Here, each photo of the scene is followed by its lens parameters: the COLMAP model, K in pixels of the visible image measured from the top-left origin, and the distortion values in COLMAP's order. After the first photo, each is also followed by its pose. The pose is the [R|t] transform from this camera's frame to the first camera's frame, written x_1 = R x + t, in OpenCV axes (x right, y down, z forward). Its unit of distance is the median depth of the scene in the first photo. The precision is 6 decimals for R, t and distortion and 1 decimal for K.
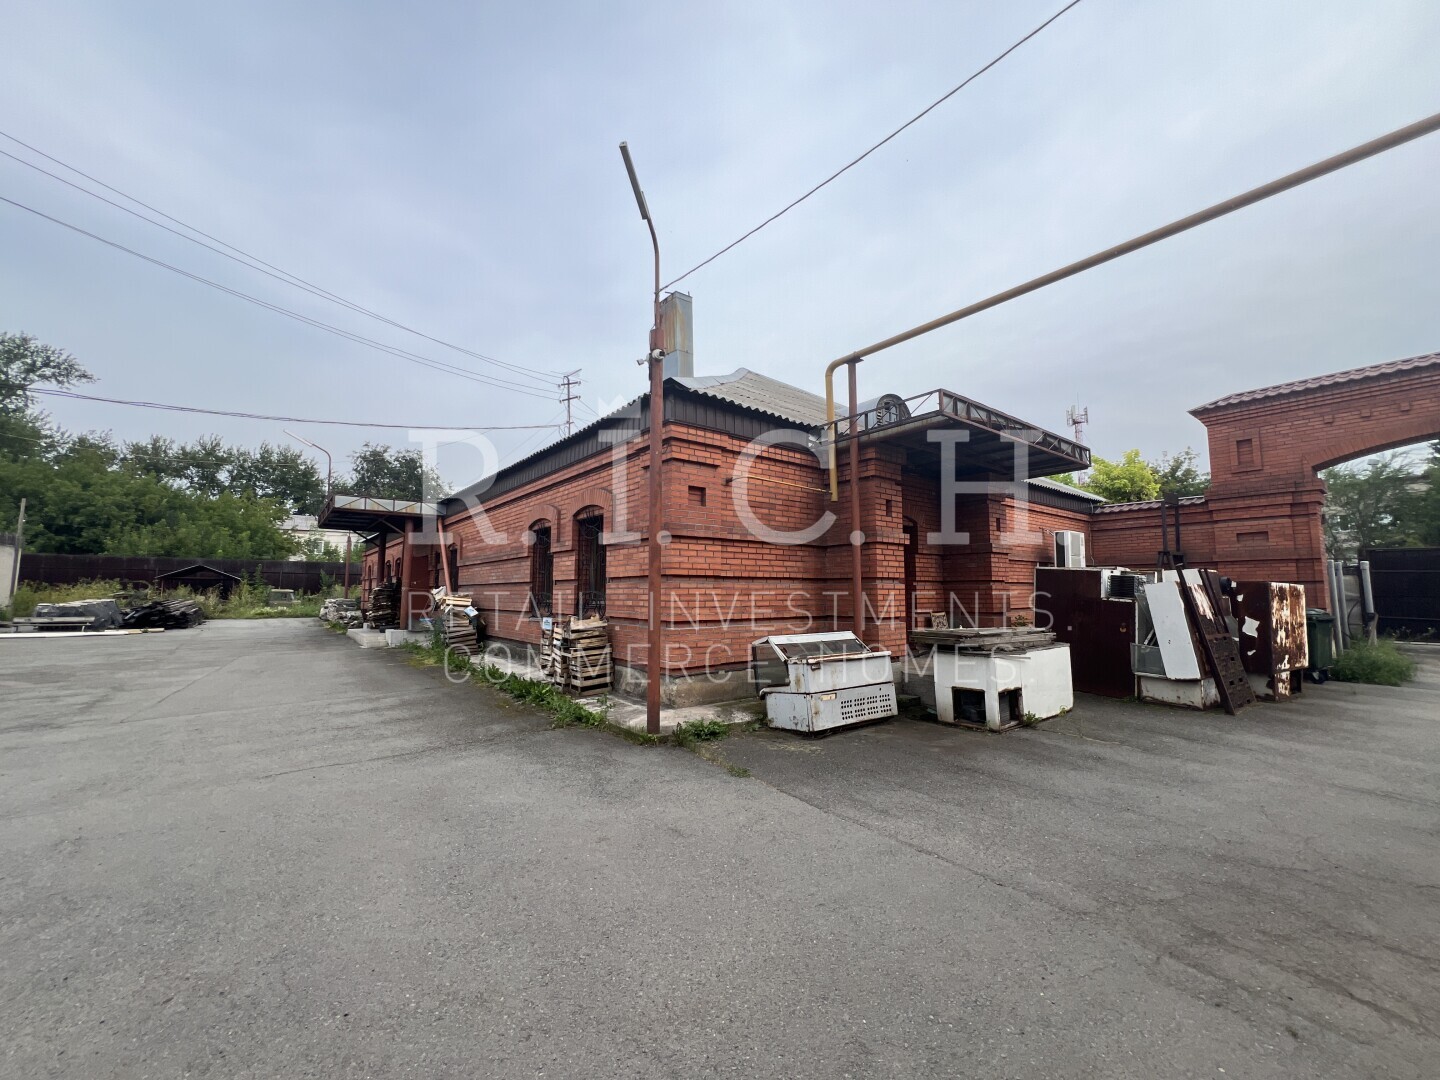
lens RADIAL K [[574.9, 0, 719.4], [0, 574.9, 538.0], [0, 0, 1]] dist [-0.000389, -0.000442]
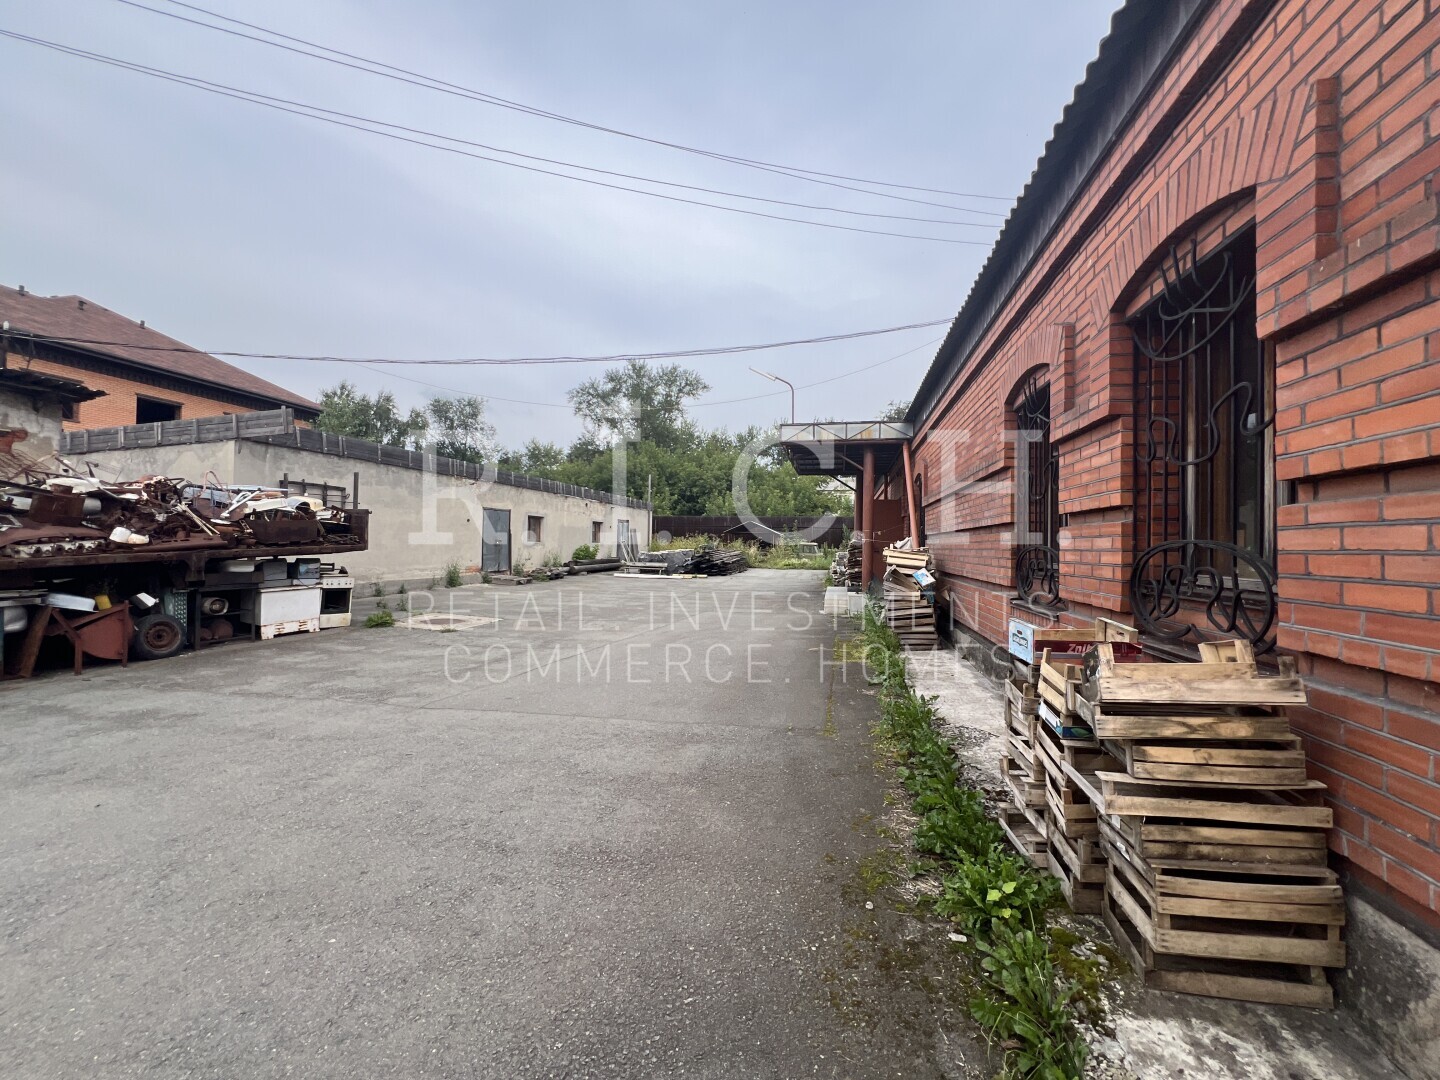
lens RADIAL K [[576.6, 0, 721.0], [0, 576.6, 537.4], [0, 0, 1]] dist [-0.001381, 0.000459]
pose [[0.643933, -0.000364, -0.765082, -0.104972], [0.057725, 0.997173, 0.048111, 0.043403], [0.762901, -0.075145, 0.642133, 0.435727]]
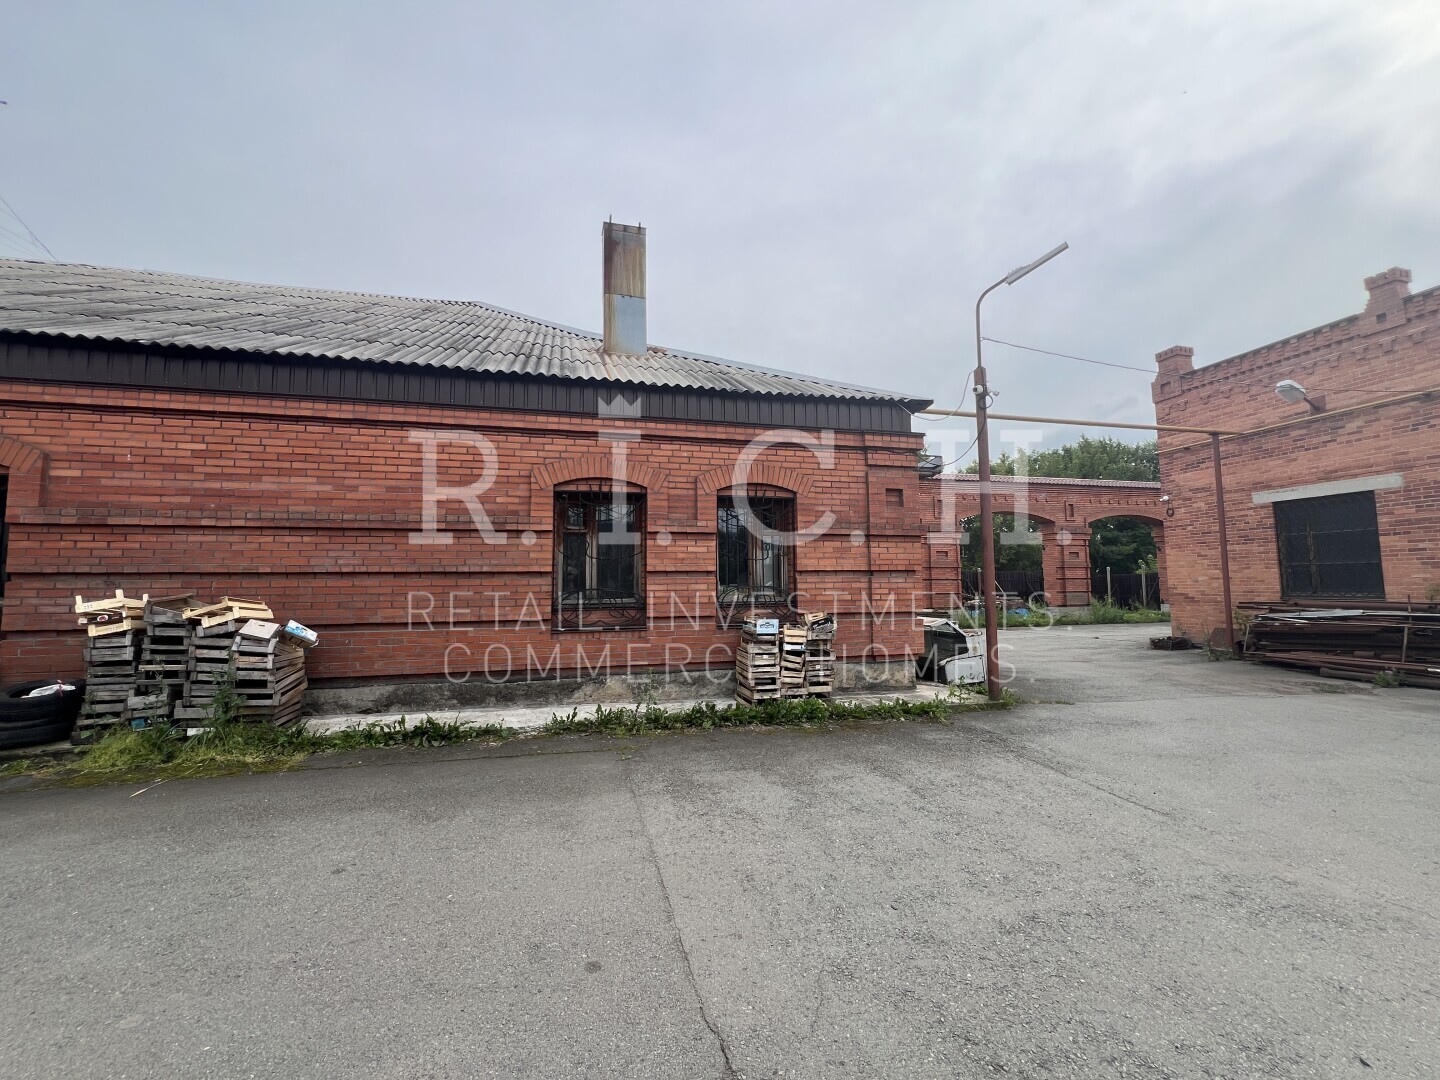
lens RADIAL K [[576.6, 0, 720.9], [0, 576.6, 538.1], [0, 0, 1]] dist [-0.001381, 0.000459]
pose [[0.407551, 0.072728, 0.910282, -0.685728], [-0.079540, 0.995862, -0.043954, 0.043535], [-0.909712, -0.054491, 0.411649, 0.476527]]
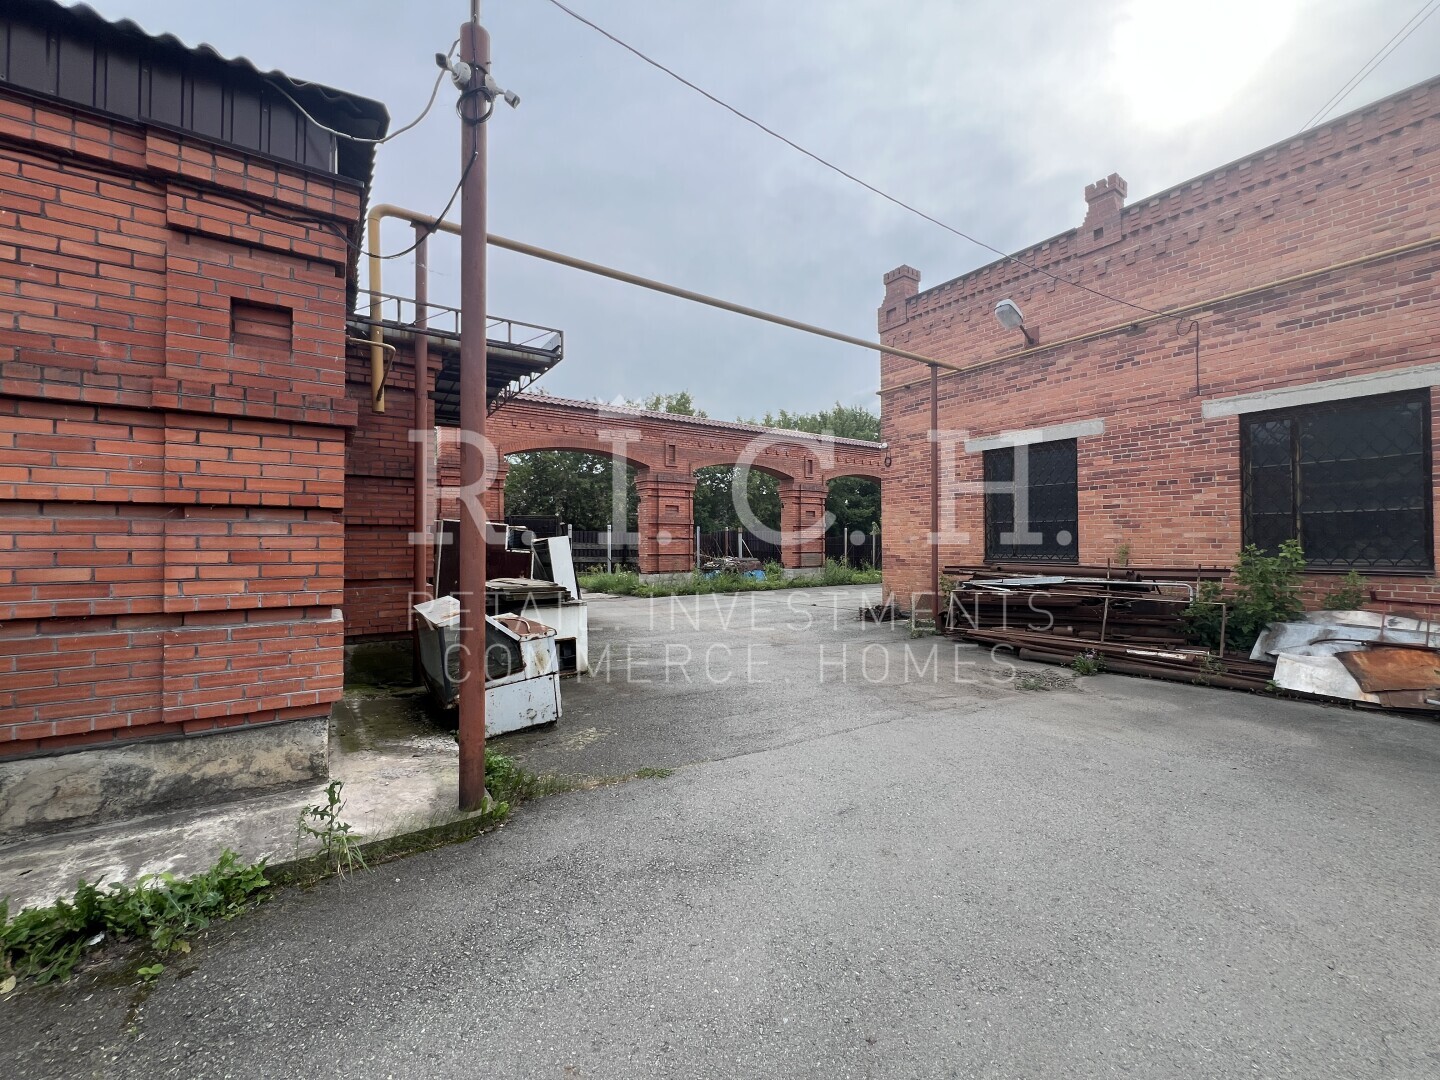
lens RADIAL K [[574.9, 0, 720.5], [0, 574.9, 538.2], [0, 0, 1]] dist [-0.000389, -0.000442]
pose [[0.067924, 0.010851, 0.997631, -0.289688], [-0.092370, 0.995714, -0.004541, 0.032801], [-0.993405, -0.091843, 0.068635, 0.345269]]
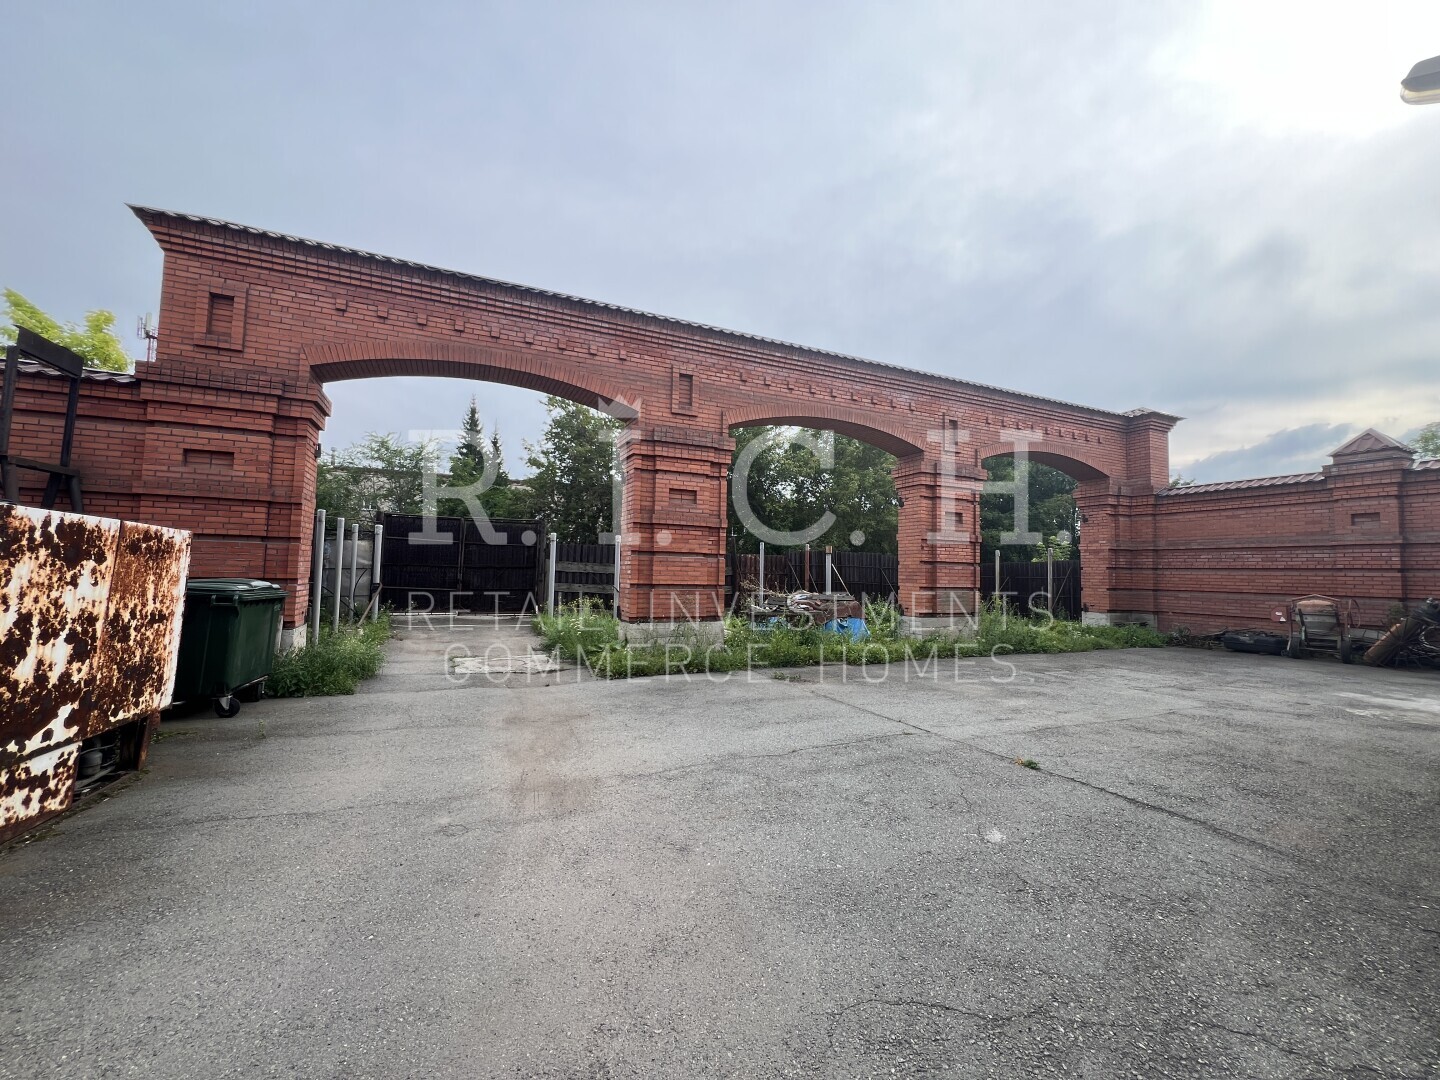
lens RADIAL K [[574.9, 0, 720.5], [0, 574.9, 535.7], [0, 0, 1]] dist [-0.000389, -0.000442]
pose [[0.238288, 0.066937, 0.968885, 0.481022], [-0.114759, 0.992574, -0.040349, 0.039845], [-0.964390, -0.101574, 0.244200, 0.338118]]
